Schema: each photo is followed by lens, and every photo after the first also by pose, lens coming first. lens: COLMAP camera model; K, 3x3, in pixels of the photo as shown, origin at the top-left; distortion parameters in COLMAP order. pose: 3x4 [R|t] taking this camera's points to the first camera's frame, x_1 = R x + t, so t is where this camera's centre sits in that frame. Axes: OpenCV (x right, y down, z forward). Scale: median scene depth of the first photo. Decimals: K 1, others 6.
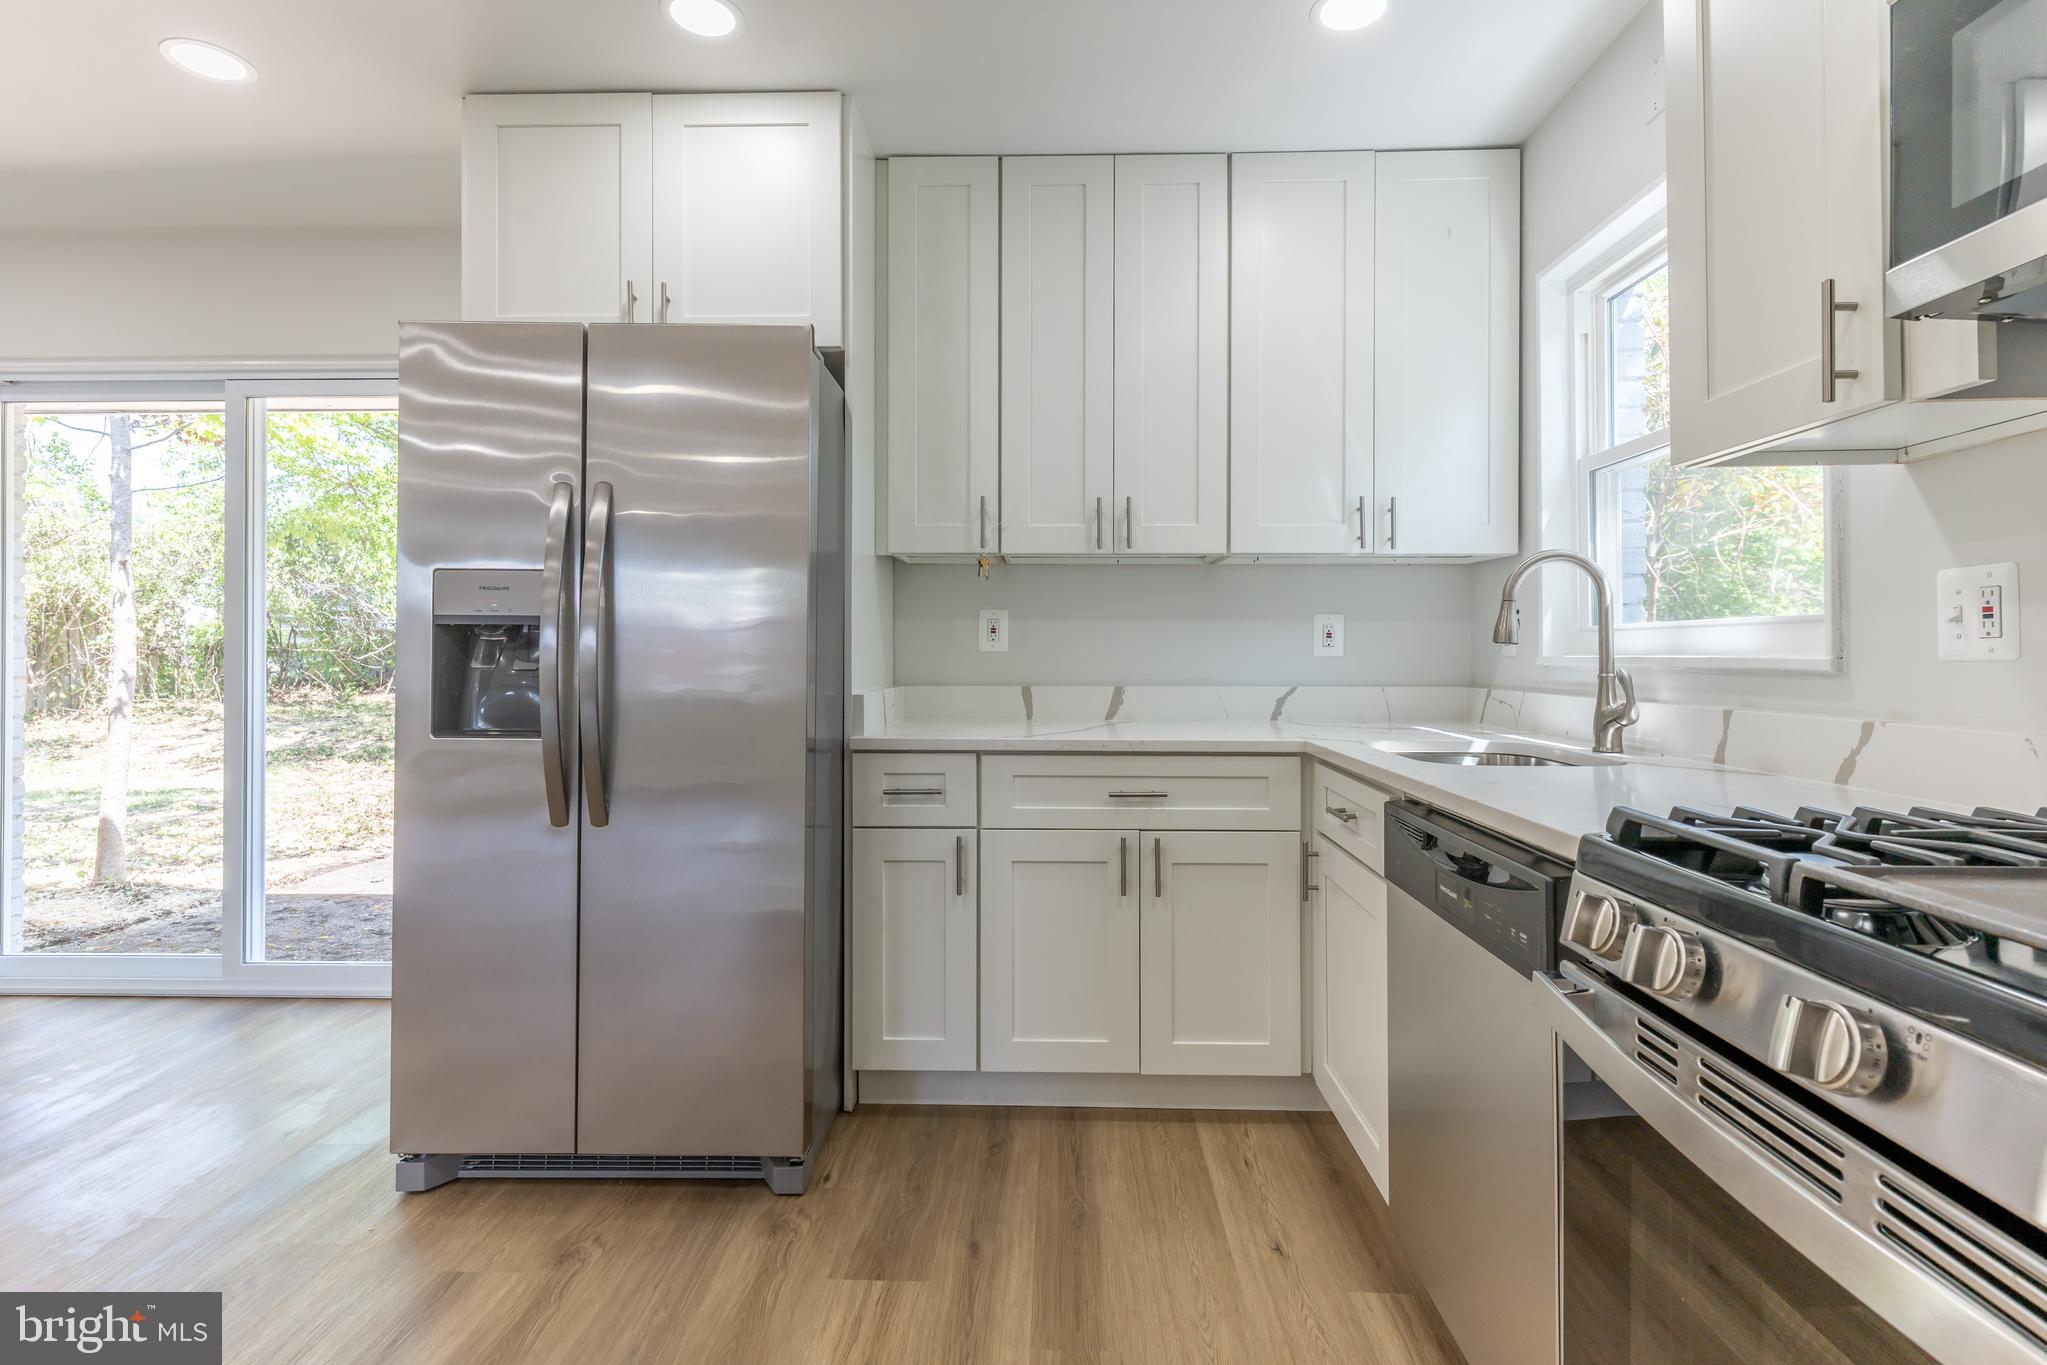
lens RADIAL K [[982.8, 0, 1021.4], [0, 982.8, 656.5], [0, 0, 1]] dist [-0.001109, 0.000032]
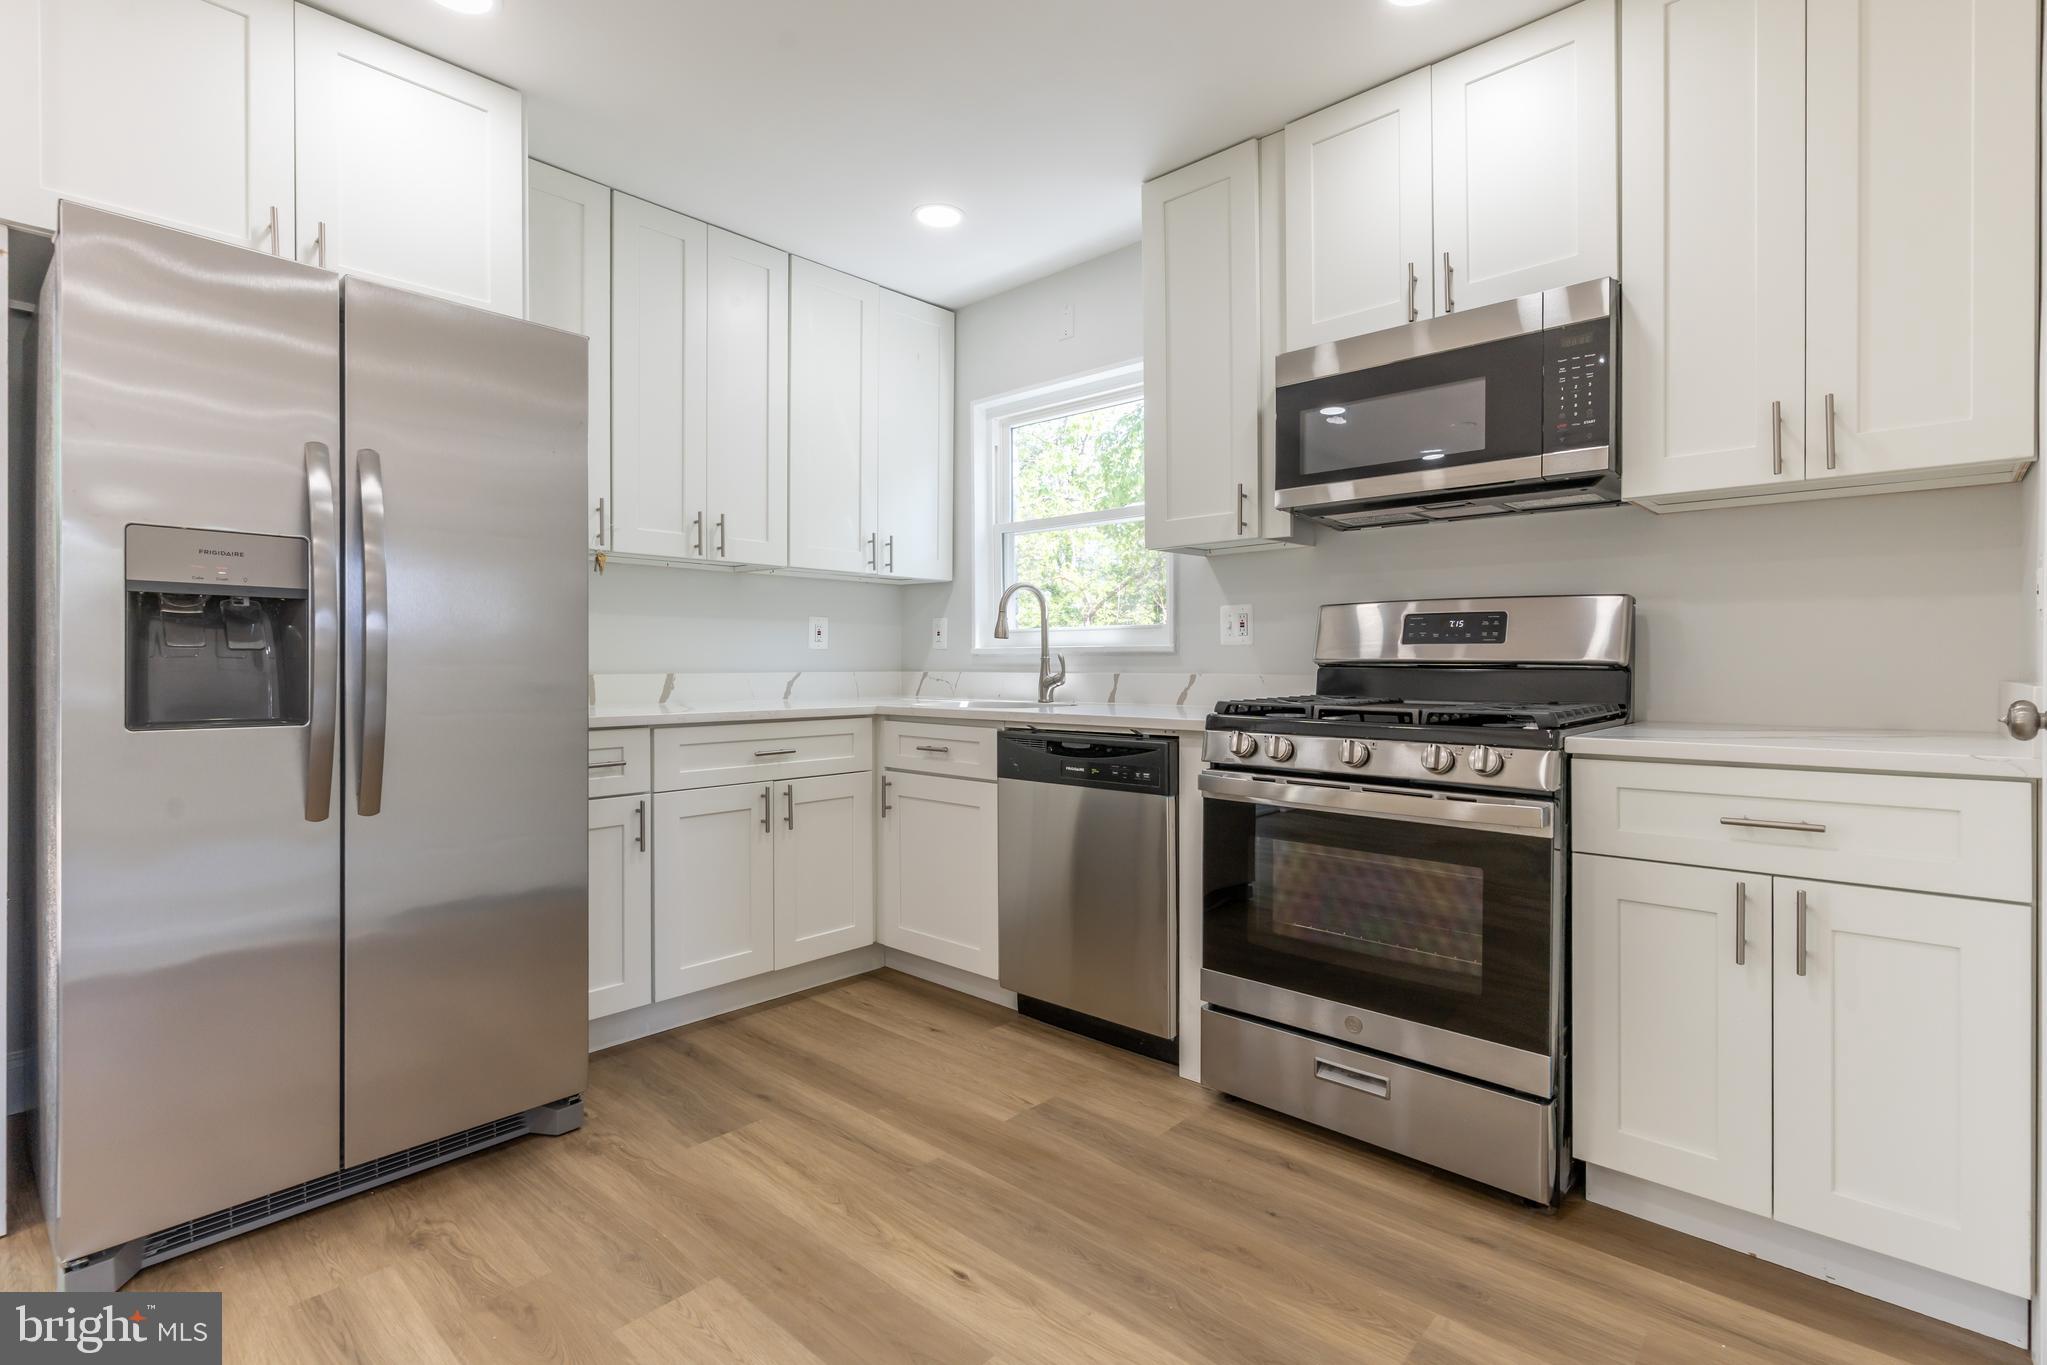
lens RADIAL K [[994.4, 0, 1023.5], [0, 994.4, 682.5], [0, 0, 1]] dist [0.002871, 0.000631]
pose [[0.648524, -0.016768, 0.761009, -0.721618], [0.004048, 0.999819, 0.018580, 0.028988], [-0.761183, -0.008969, 0.648475, -0.095303]]
